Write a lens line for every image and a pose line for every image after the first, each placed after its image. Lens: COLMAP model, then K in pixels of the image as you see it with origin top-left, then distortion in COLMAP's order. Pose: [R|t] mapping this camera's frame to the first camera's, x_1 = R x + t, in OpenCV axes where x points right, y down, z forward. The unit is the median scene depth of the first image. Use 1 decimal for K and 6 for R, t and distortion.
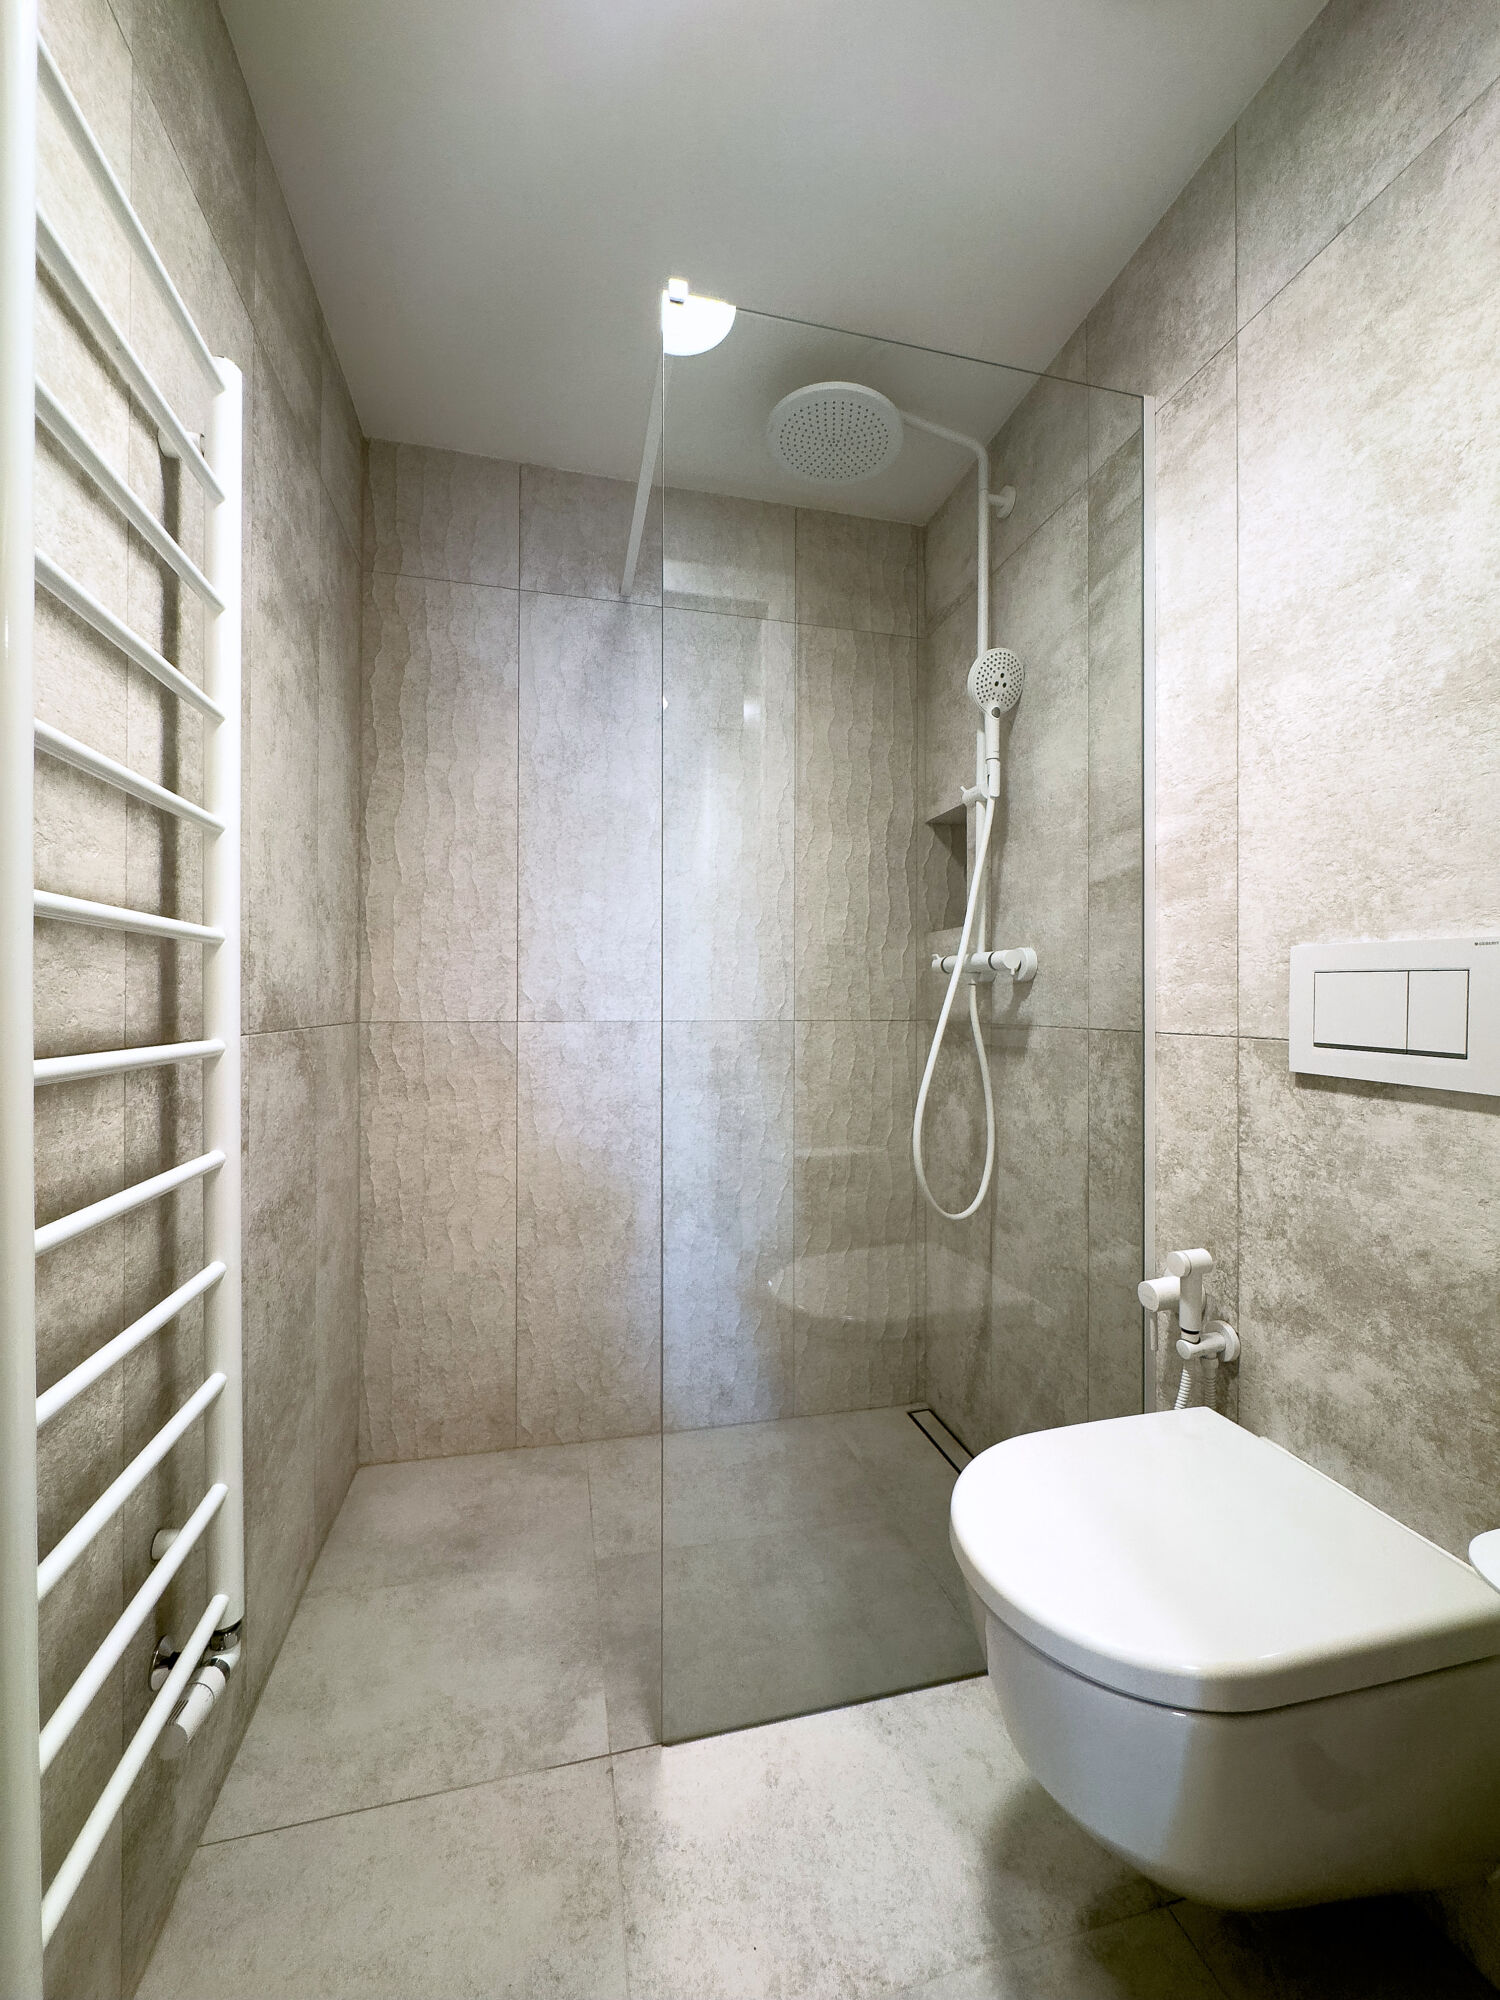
lens RADIAL K [[799.5, 0, 750.0], [0, 799.5, 1000.0], [0, 0, 1]] dist [-0.002950, 0.000118]
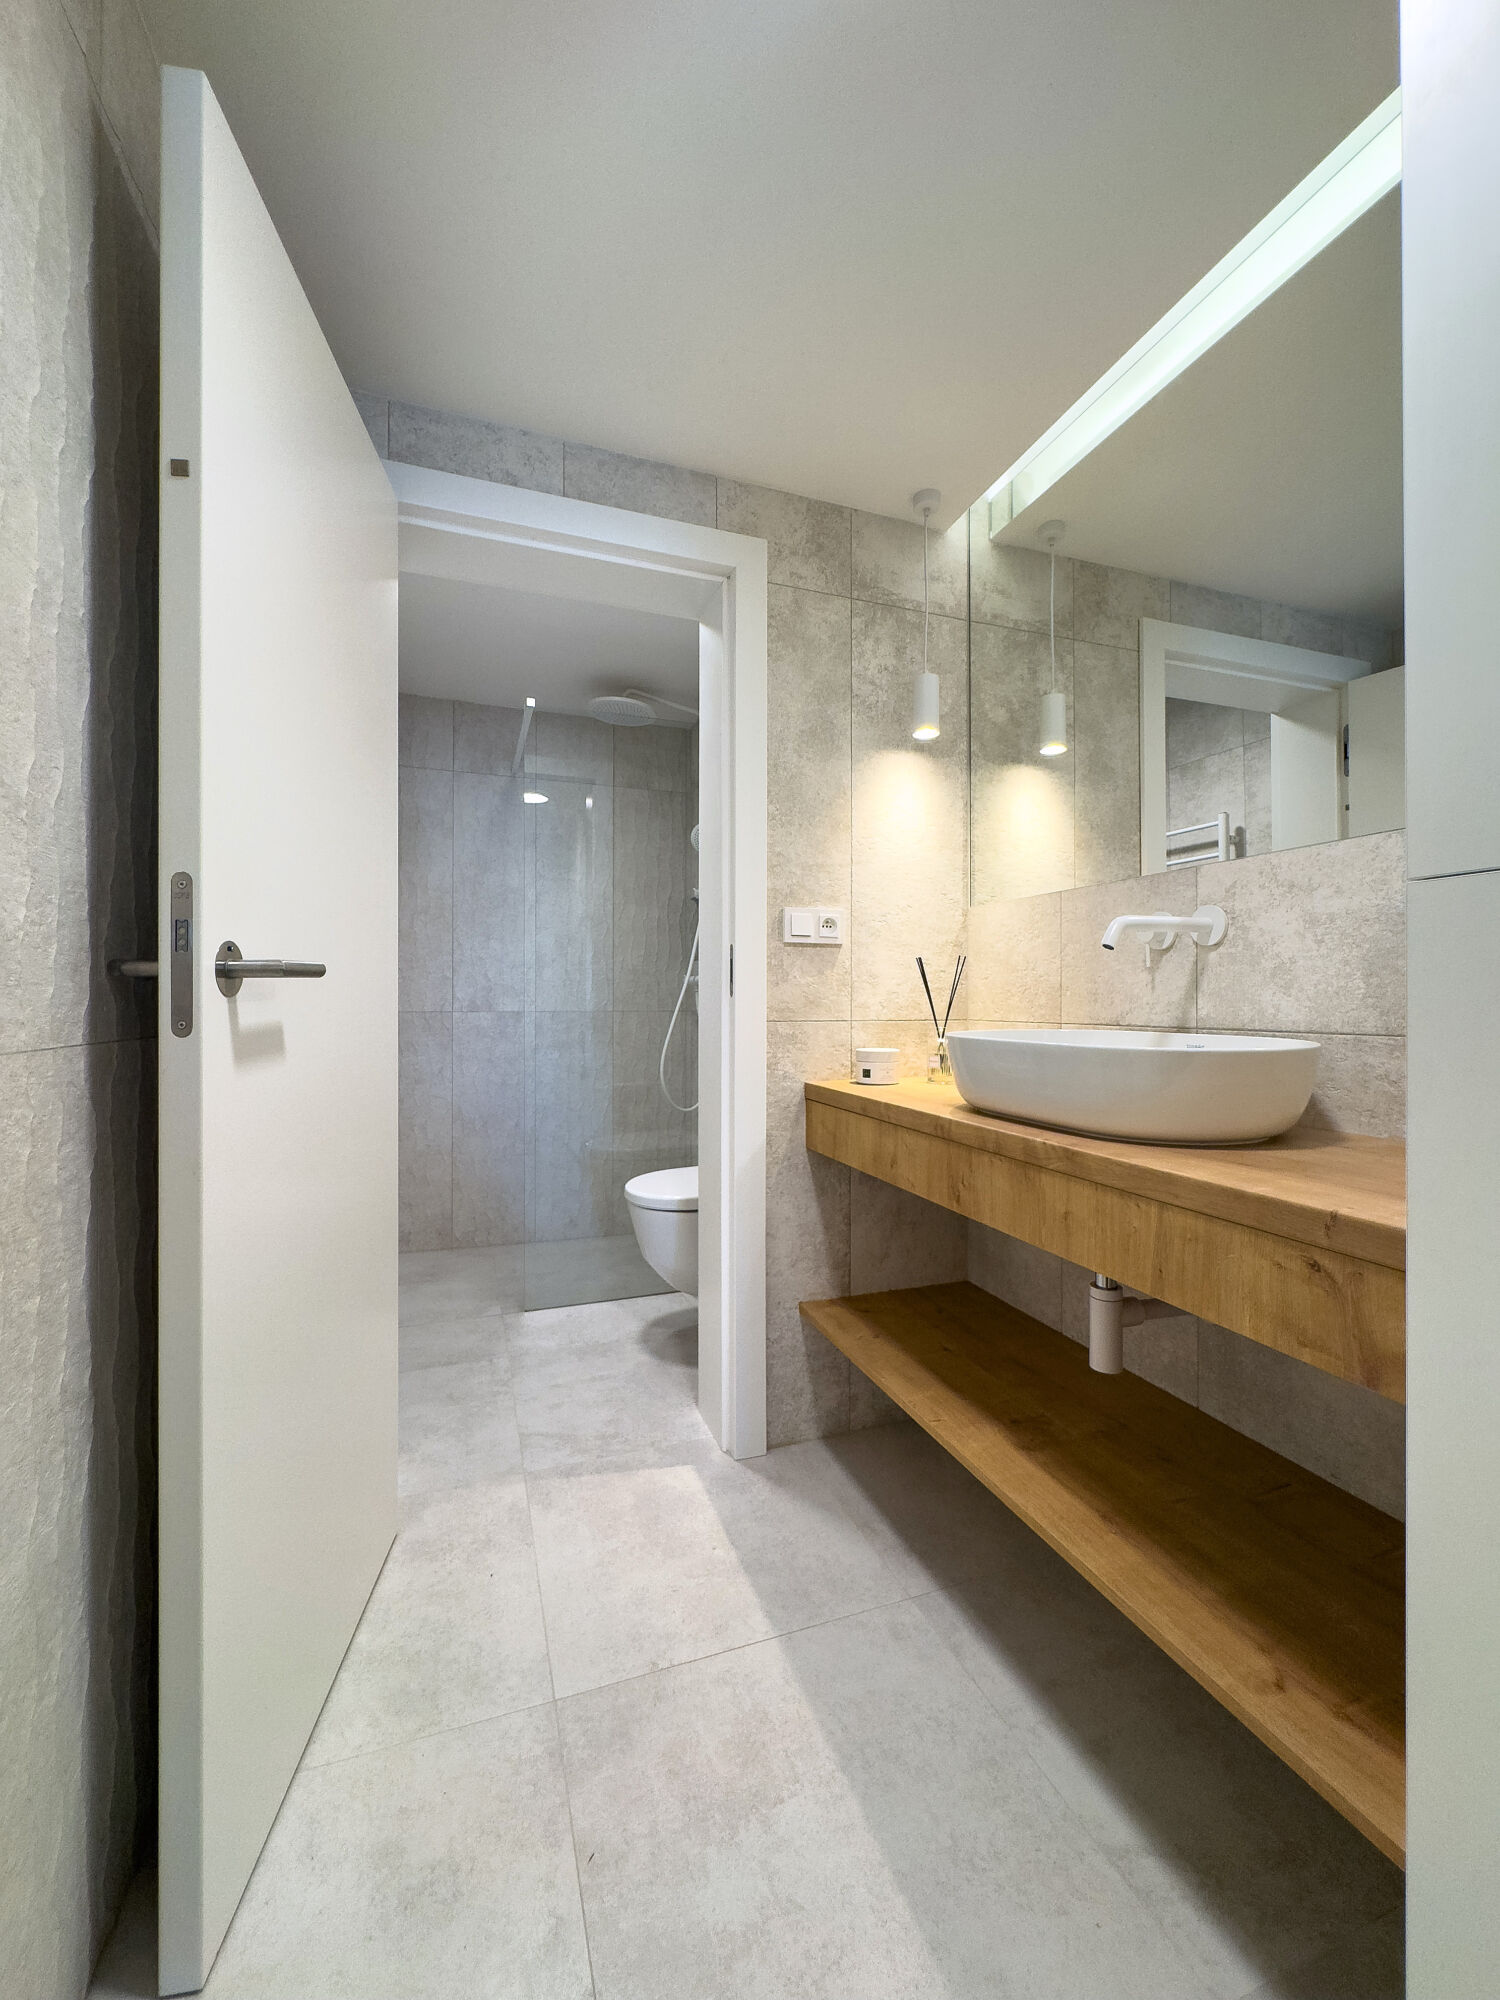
lens RADIAL K [[799.5, 0, 750.0], [0, 799.5, 1000.0], [0, 0, 1]] dist [-0.002950, 0.000118]
pose [[0.994296, -0.001308, 0.106649, 0.180289], [0.001474, 0.999998, -0.001481, 0.003977], [-0.106647, 0.001630, 0.994296, -0.848075]]
